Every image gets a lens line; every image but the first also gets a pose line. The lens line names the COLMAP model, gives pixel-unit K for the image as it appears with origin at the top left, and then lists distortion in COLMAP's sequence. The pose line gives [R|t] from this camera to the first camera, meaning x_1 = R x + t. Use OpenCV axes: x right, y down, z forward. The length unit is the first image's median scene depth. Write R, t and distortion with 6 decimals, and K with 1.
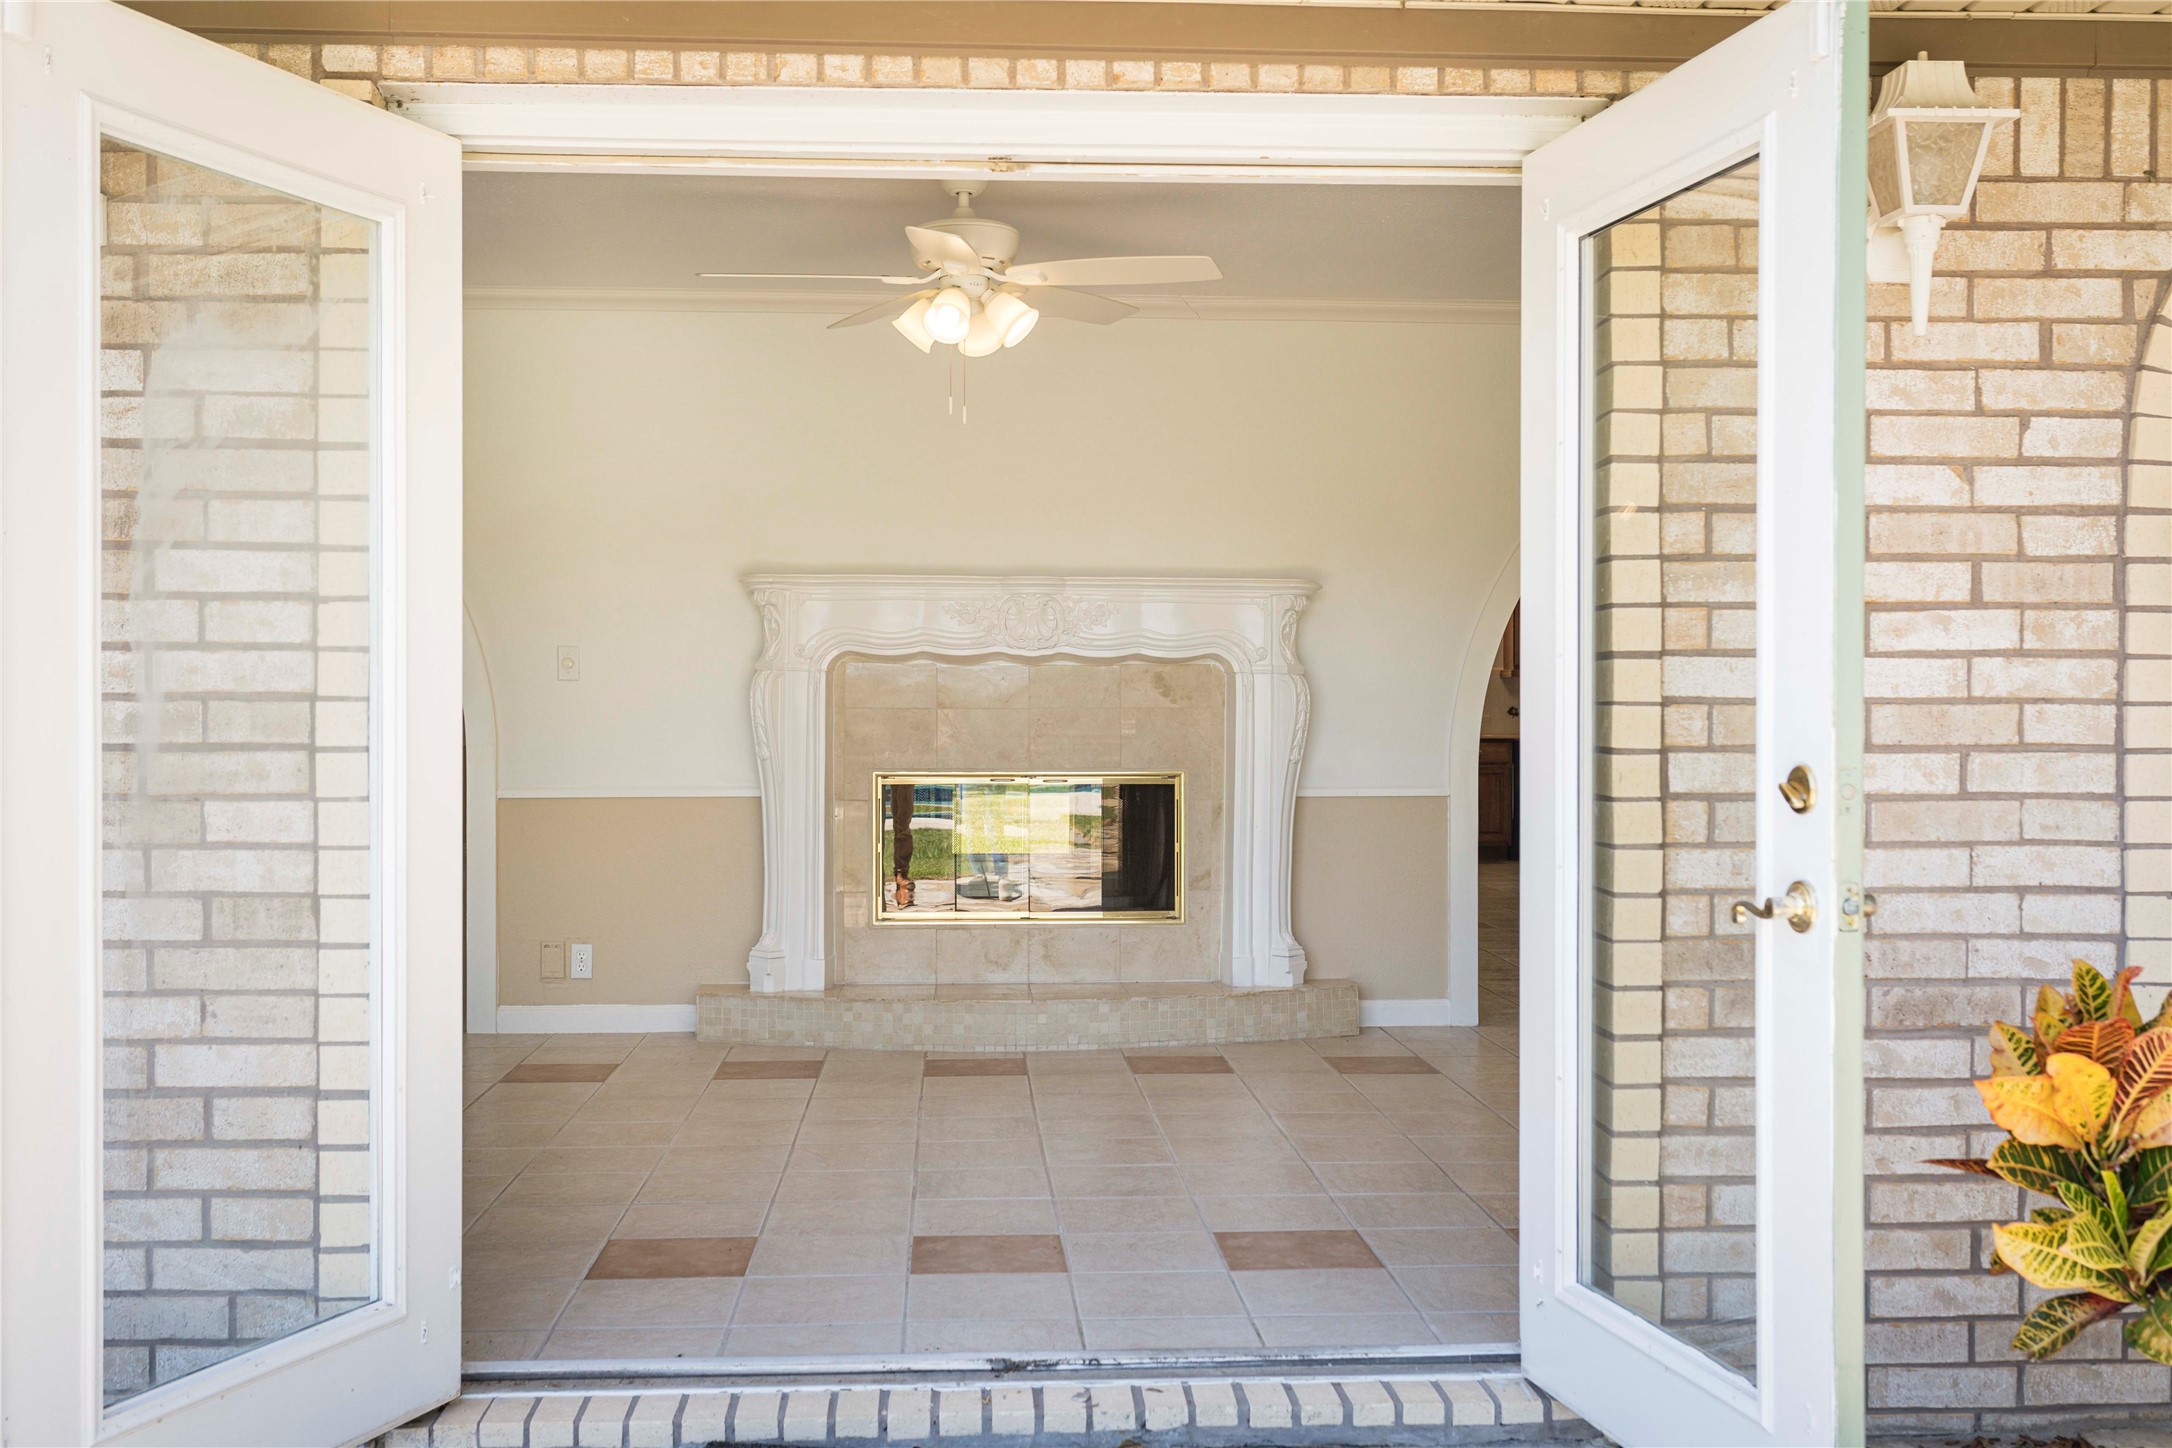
lens RADIAL K [[2153.5, 0, 1088.0], [0, 2153.5, 725.6], [0, 0, 1]] dist [0.009026, 0.000000]
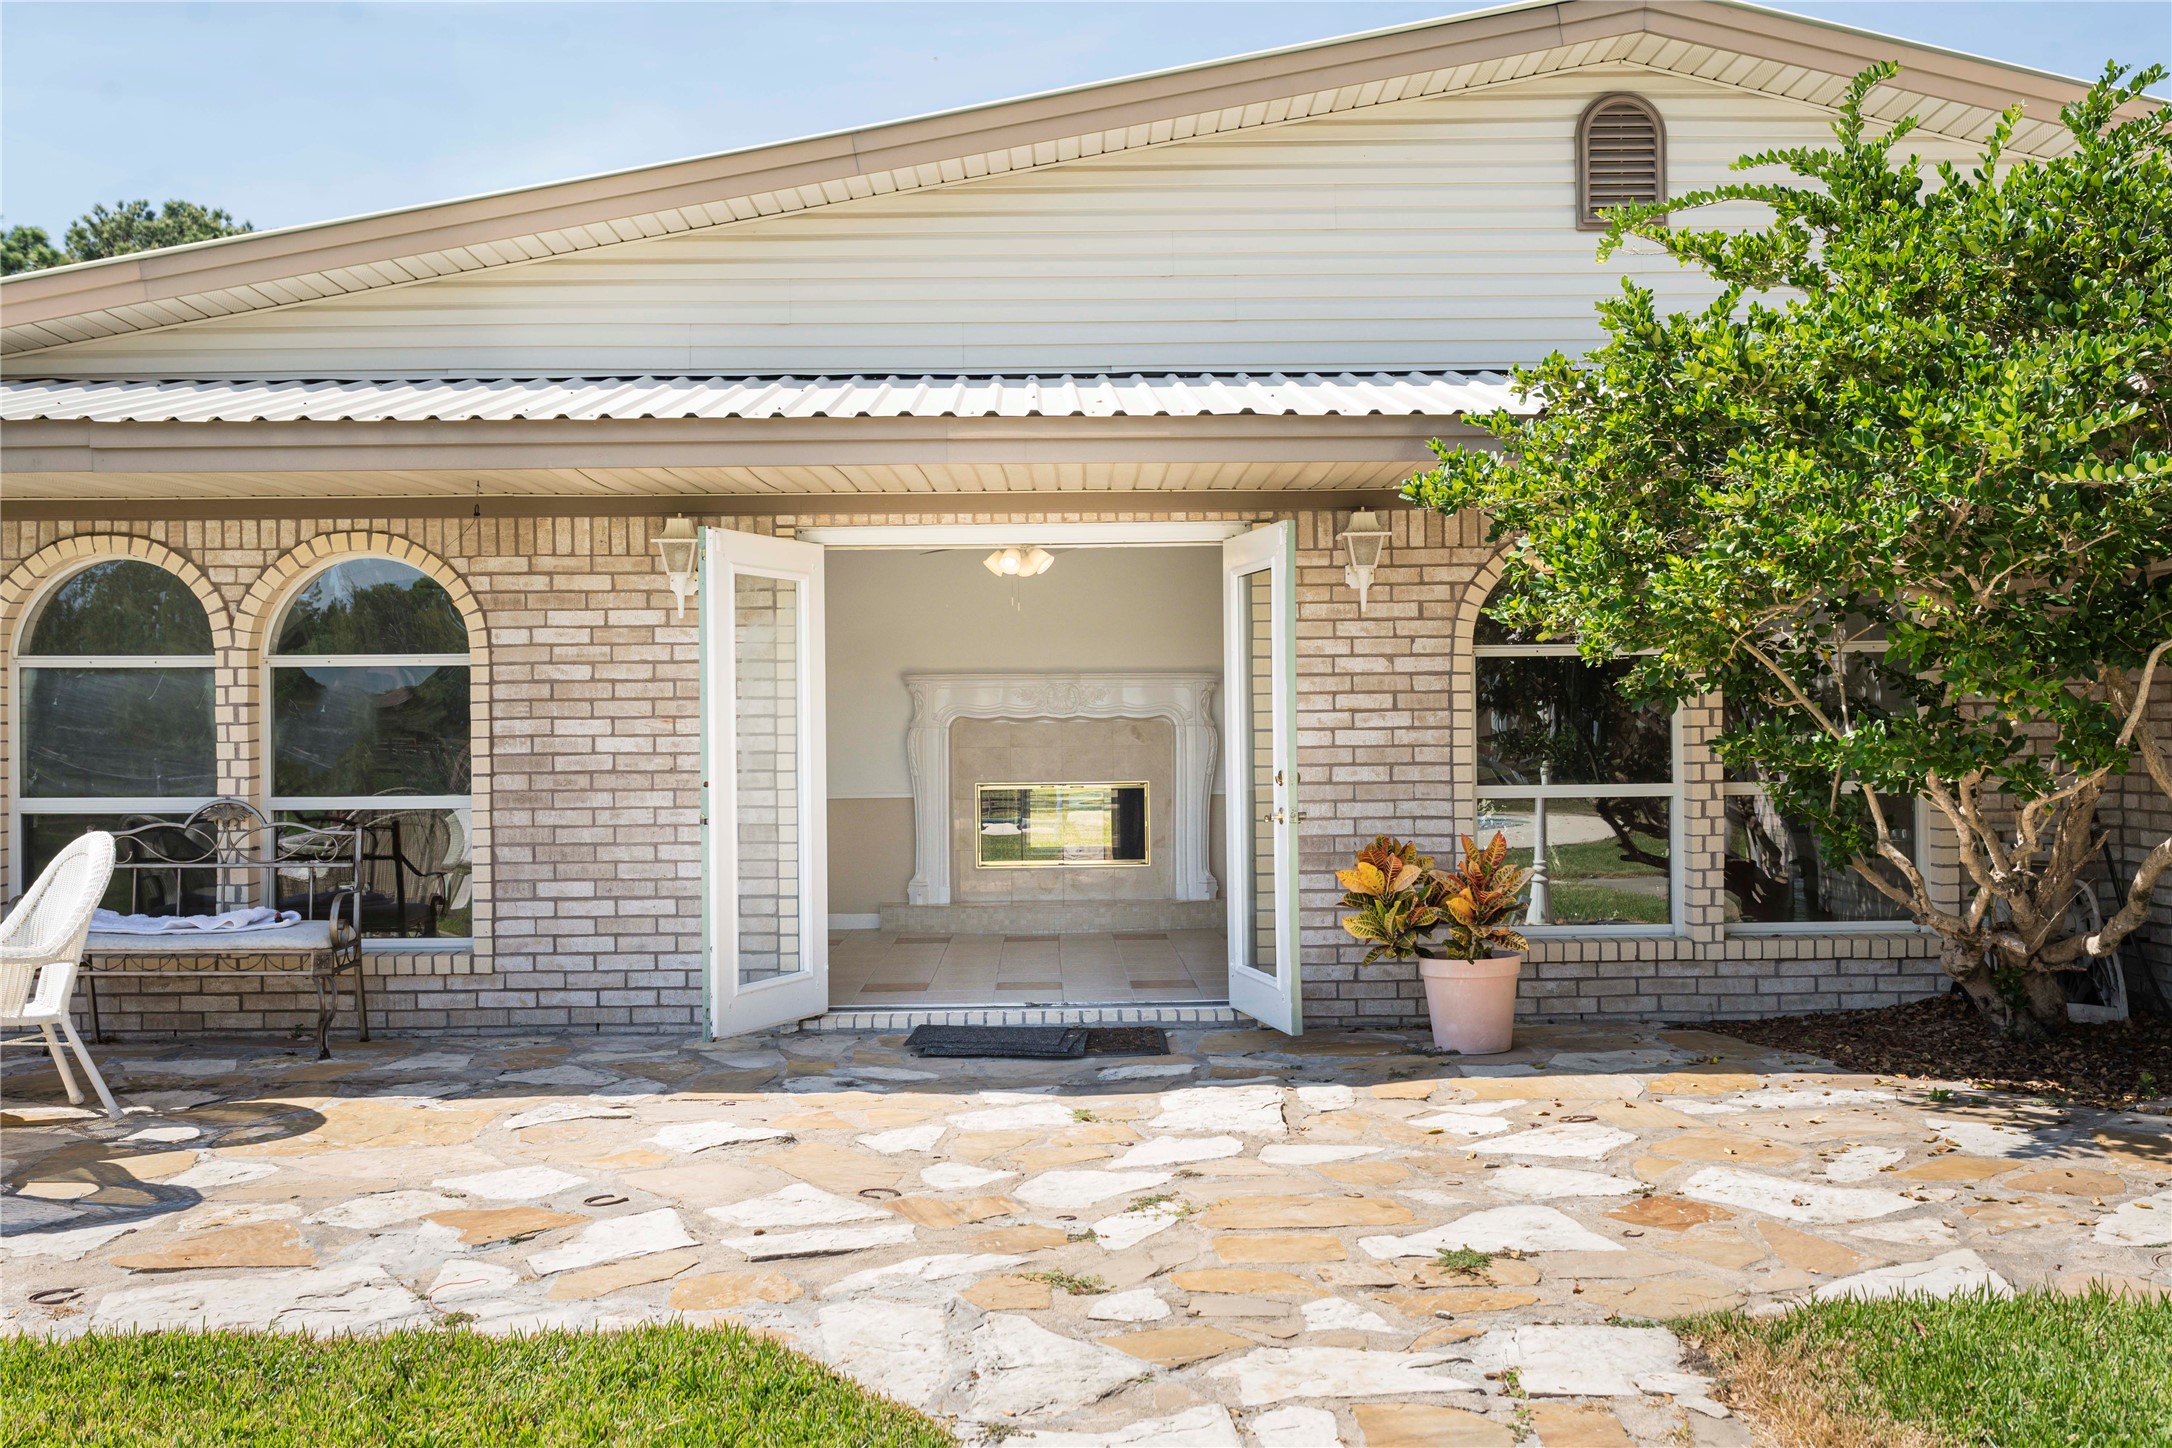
lens RADIAL K [[2153.5, 0, 1097.6], [0, 2153.5, 728.0], [0, 0, 1]] dist [0.009026, 0.000000]
pose [[0.999157, -0.012235, -0.039198, 0.151185], [0.011873, 0.999885, -0.009455, -0.012950], [0.039310, 0.008982, 0.999187, -1.641287]]
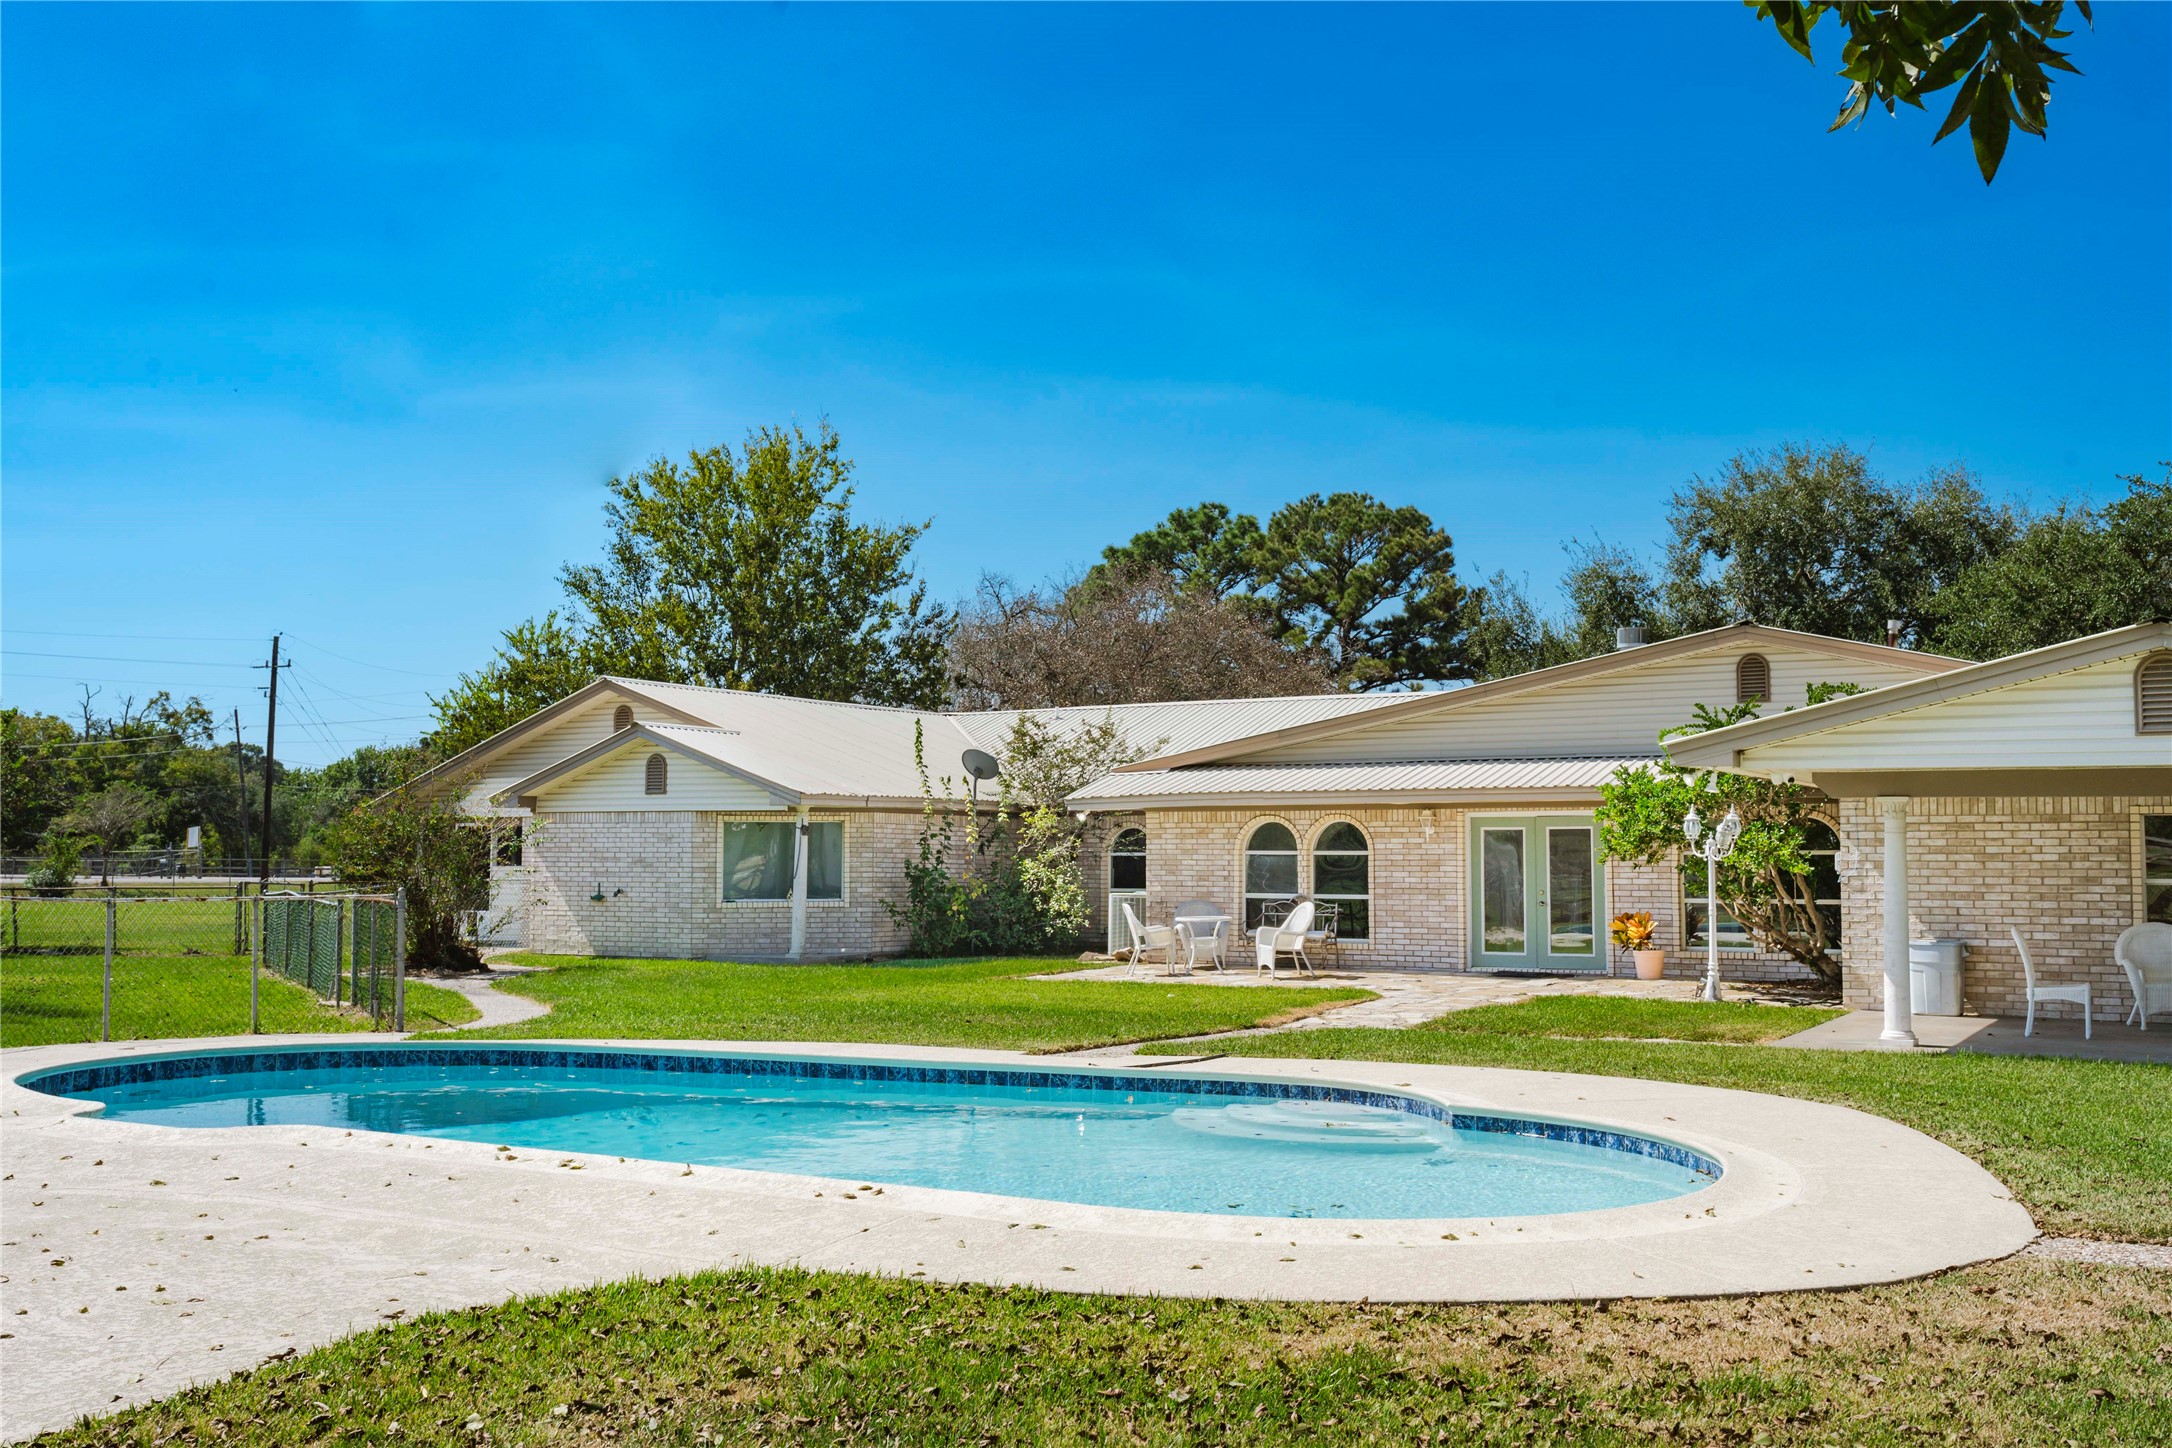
lens RADIAL K [[2153.5, 0, 1079.0], [0, 2153.5, 719.1], [0, 0, 1]] dist [0.009026, 0.000000]
pose [[0.838871, -0.036458, -0.543108, 2.904849], [-0.001611, 0.997584, -0.069453, -0.063231], [0.544328, 0.059137, 0.836785, -6.716273]]
